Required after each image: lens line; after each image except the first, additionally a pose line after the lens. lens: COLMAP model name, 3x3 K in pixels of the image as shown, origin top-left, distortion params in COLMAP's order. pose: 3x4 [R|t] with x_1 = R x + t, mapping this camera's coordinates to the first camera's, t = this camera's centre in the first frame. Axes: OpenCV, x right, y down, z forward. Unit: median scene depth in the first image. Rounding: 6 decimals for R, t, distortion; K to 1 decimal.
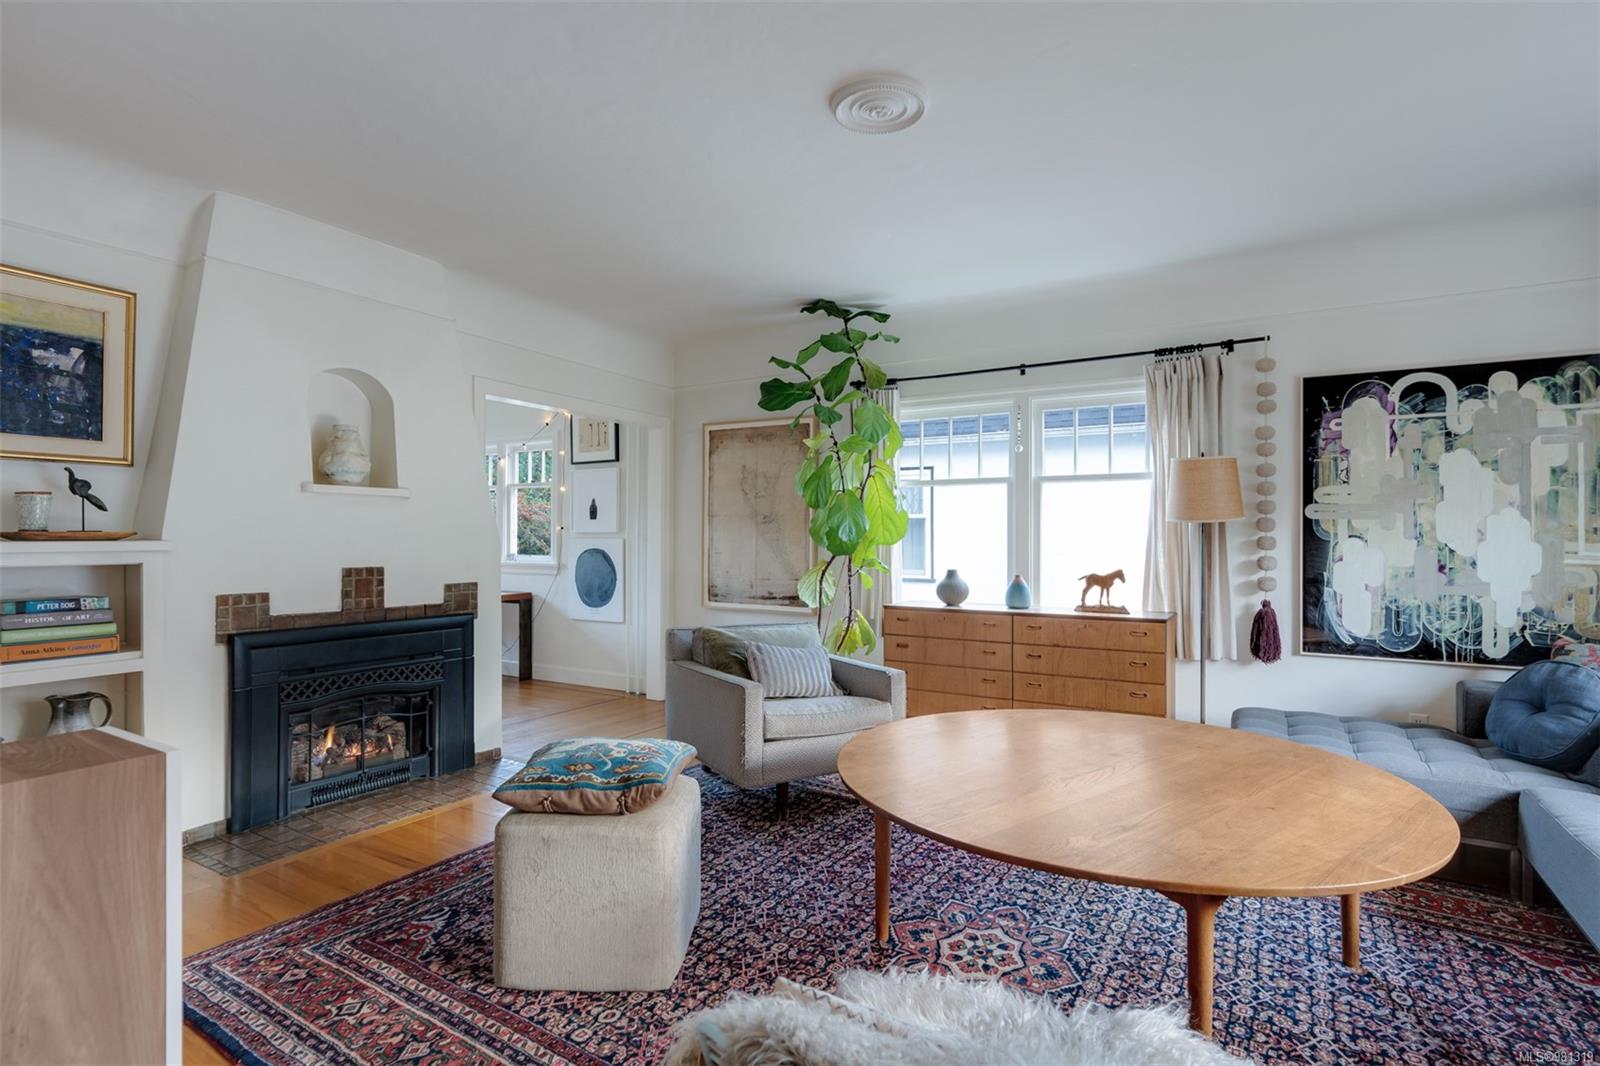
lens RADIAL K [[793.3, 0, 800.0], [0, 793.3, 533.0], [0, 0, 1]] dist [-0.002330, 0.000267]
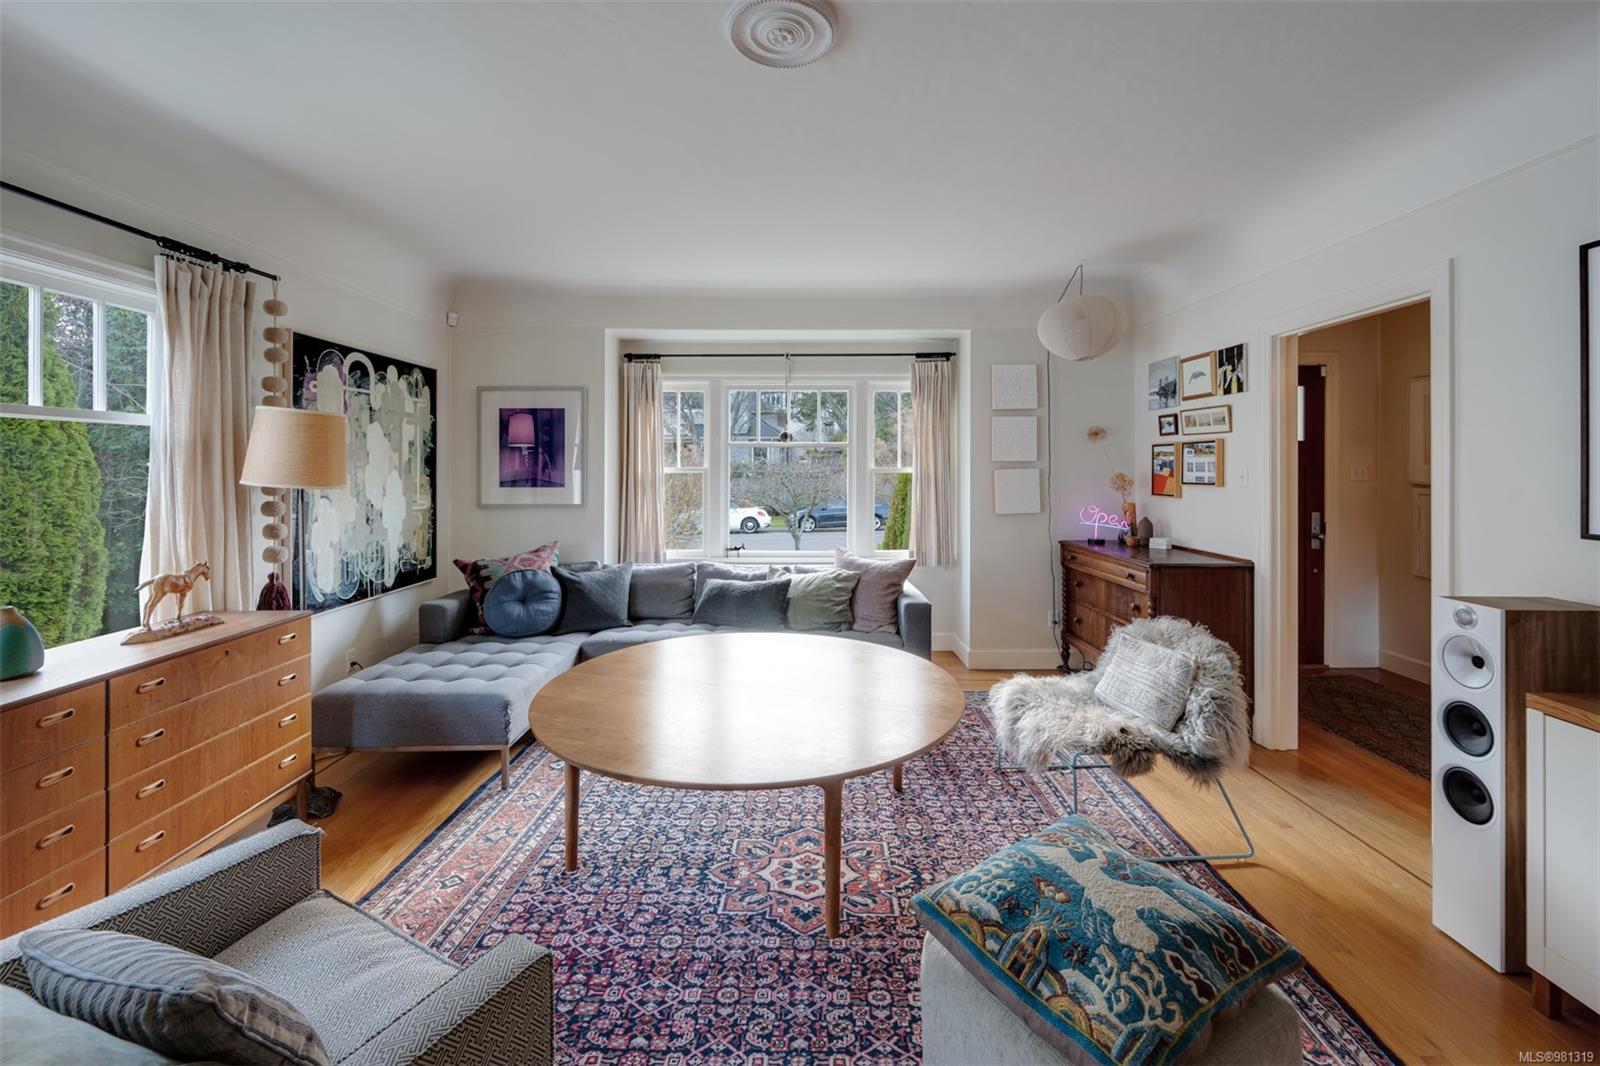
lens RADIAL K [[645.3, 0, 803.3], [0, 645.3, 463.6], [0, 0, 1]] dist [0.000111, -0.000137]
pose [[-0.511193, -0.000408, 0.859466, -0.381031], [-0.006183, 0.999976, -0.003203, -0.044250], [-0.859443, -0.006952, -0.511184, 0.980964]]
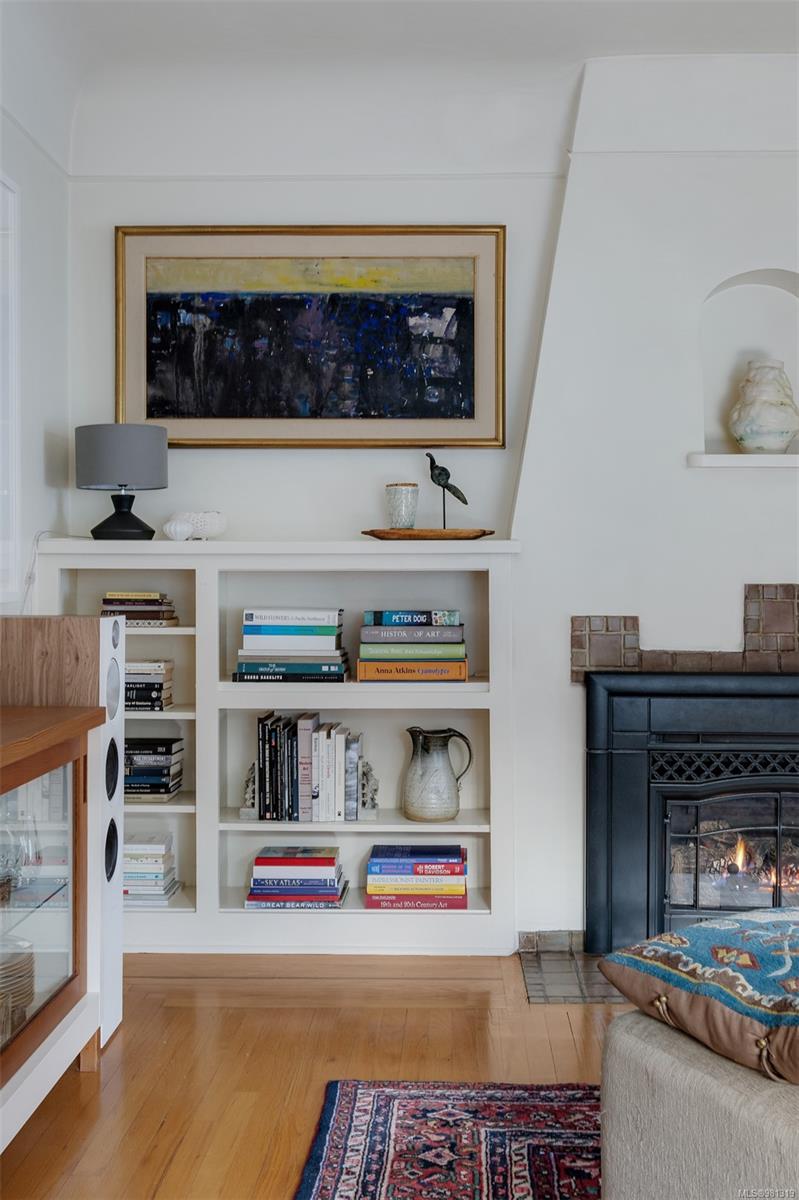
lens RADIAL K [[1288.8, 0, 425.8], [0, 1288.8, 563.1], [0, 0, 1]] dist [-0.006994, 0.000114]
pose [[0.493731, -0.010390, -0.869552, 0.197843], [0.003905, 0.999945, -0.009731, 0.037218], [0.869606, 0.001409, 0.493745, 0.274020]]
